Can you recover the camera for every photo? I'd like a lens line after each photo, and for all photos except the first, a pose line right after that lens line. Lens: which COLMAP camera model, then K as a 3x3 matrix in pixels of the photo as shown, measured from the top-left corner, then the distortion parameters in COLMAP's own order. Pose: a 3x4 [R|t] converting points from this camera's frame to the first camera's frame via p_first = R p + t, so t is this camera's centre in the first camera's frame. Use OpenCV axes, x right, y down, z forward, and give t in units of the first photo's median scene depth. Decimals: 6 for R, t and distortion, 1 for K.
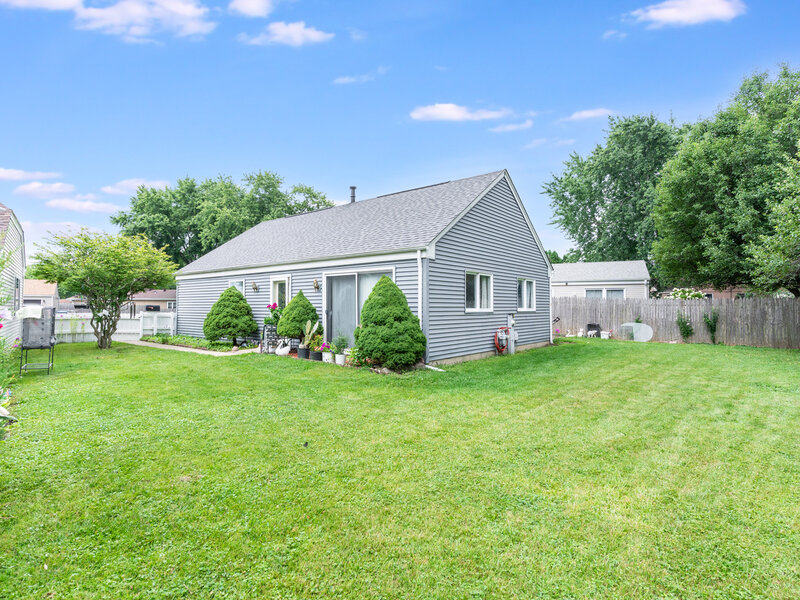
lens RADIAL K [[428.6, 0, 400.0], [0, 428.6, 300.0], [0, 0, 1]] dist [0.001702, 0.000058]
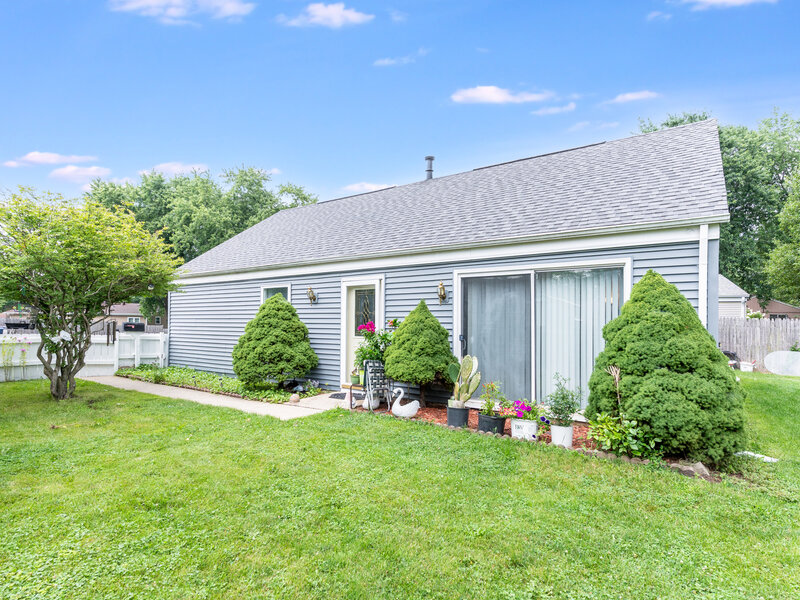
lens RADIAL K [[437.9, 0, 400.8], [0, 437.9, 325.3], [0, 0, 1]] dist [0.001939, 0.002145]
pose [[0.997276, 0.008789, 0.073233, -0.255295], [-0.010020, 0.999814, 0.016458, 0.001137], [-0.073075, -0.017147, 0.997179, 0.346443]]
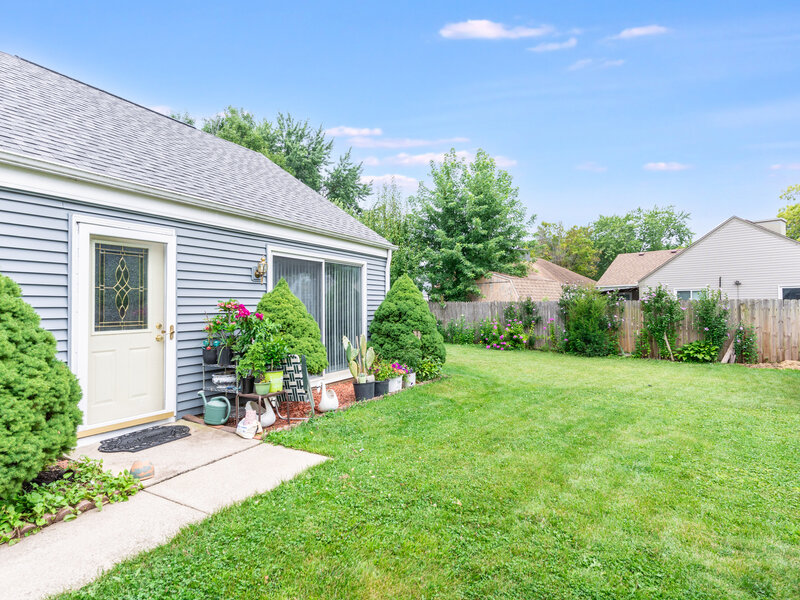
lens RADIAL K [[428.6, 0, 400.0], [0, 428.6, 300.0], [0, 0, 1]] dist [0.001702, 0.000058]
pose [[-0.153415, 0.013392, 0.988071, -0.617521], [-0.016123, 0.999741, -0.016054, 0.005507], [-0.988030, -0.018394, -0.153159, 0.791108]]
